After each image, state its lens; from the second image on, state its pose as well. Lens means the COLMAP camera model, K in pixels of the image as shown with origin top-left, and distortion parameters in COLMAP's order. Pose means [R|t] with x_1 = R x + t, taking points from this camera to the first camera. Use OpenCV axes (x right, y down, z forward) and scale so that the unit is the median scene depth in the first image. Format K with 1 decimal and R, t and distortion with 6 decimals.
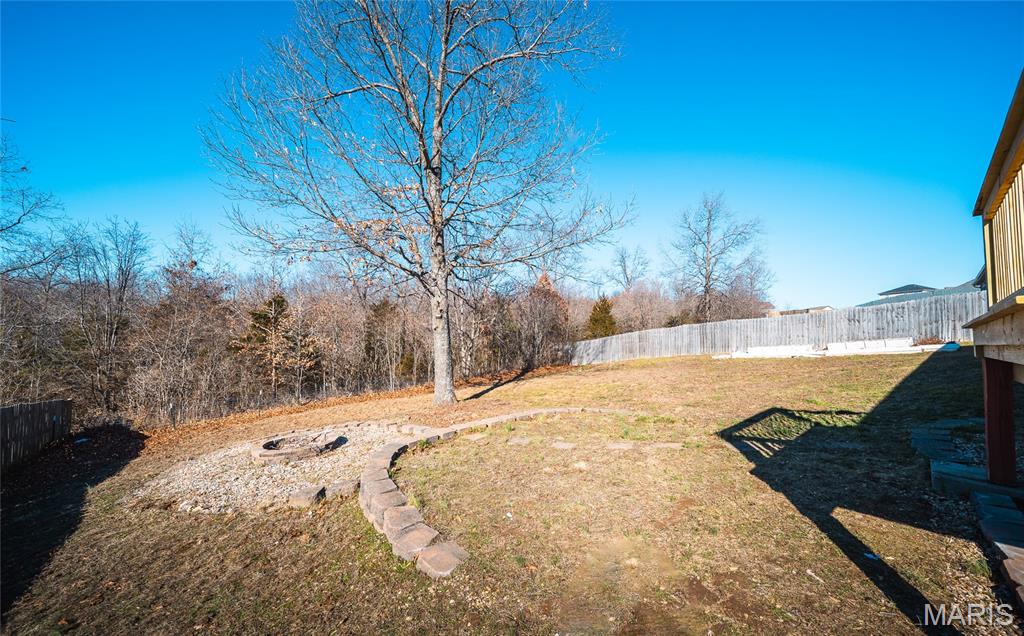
lens RADIAL K [[361.6, 0, 498.8], [0, 361.6, 321.4], [0, 0, 1]] dist [-0.002009, -0.000230]
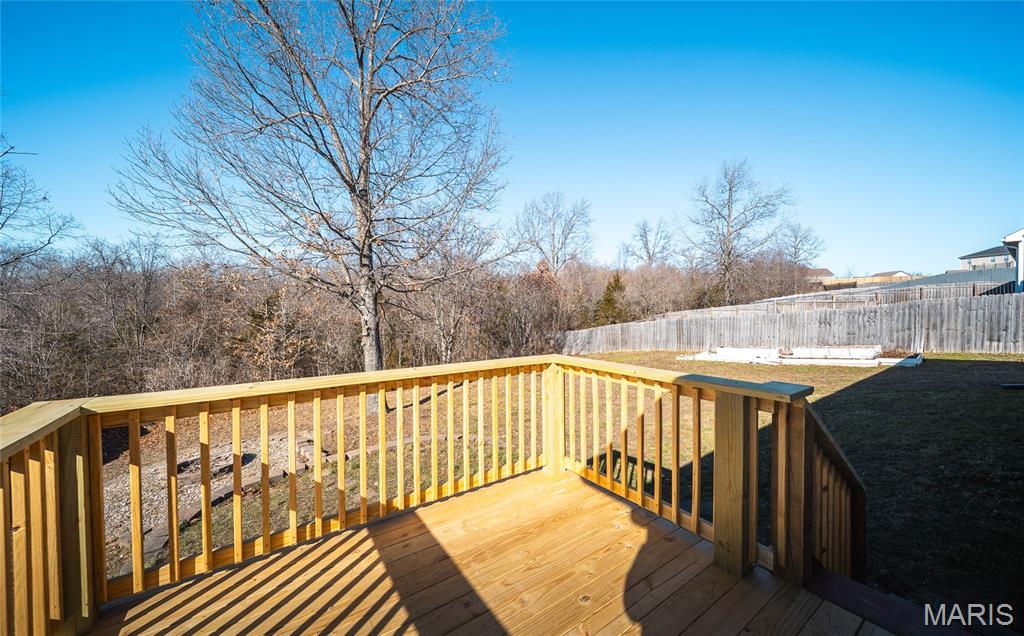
lens RADIAL K [[361.6, 0, 501.5], [0, 361.6, 314.2], [0, 0, 1]] dist [-0.002009, -0.000230]
pose [[0.993640, -0.013127, -0.111835, 0.185479], [0.020295, 0.997795, 0.063197, -0.070079], [0.110759, -0.065065, 0.991715, -0.003264]]
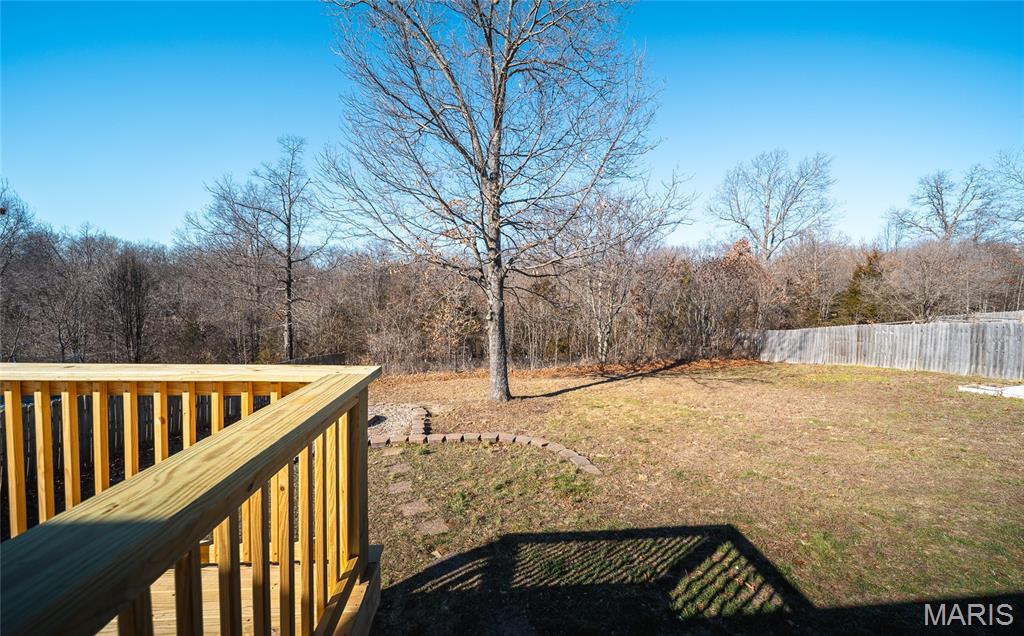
lens RADIAL K [[361.6, 0, 511.1], [0, 361.6, 310.1], [0, 0, 1]] dist [-0.002009, -0.000230]
pose [[0.816786, 0.032828, -0.576006, 0.261280], [0.013389, 0.997033, 0.075808, -0.062710], [0.576785, -0.069631, 0.813923, 0.094527]]
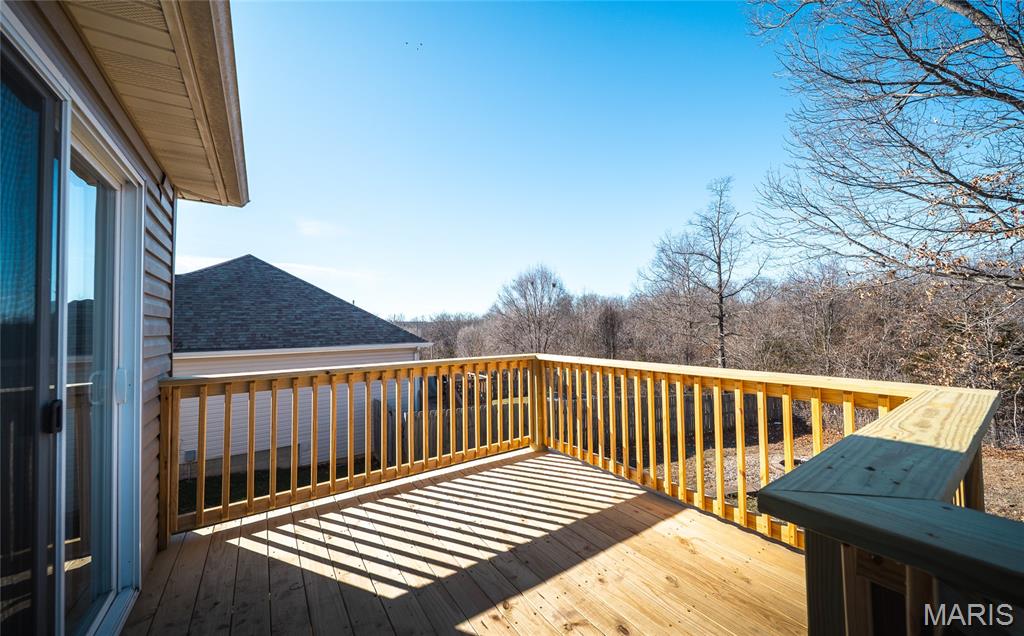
lens RADIAL K [[361.6, 0, 512.4], [0, 361.6, 317.8], [0, 0, 1]] dist [-0.002009, -0.000230]
pose [[-0.102577, -0.038081, -0.993996, 0.267041], [0.061545, 0.997109, -0.044551, -0.060527], [0.992819, -0.065746, -0.099937, 0.062221]]
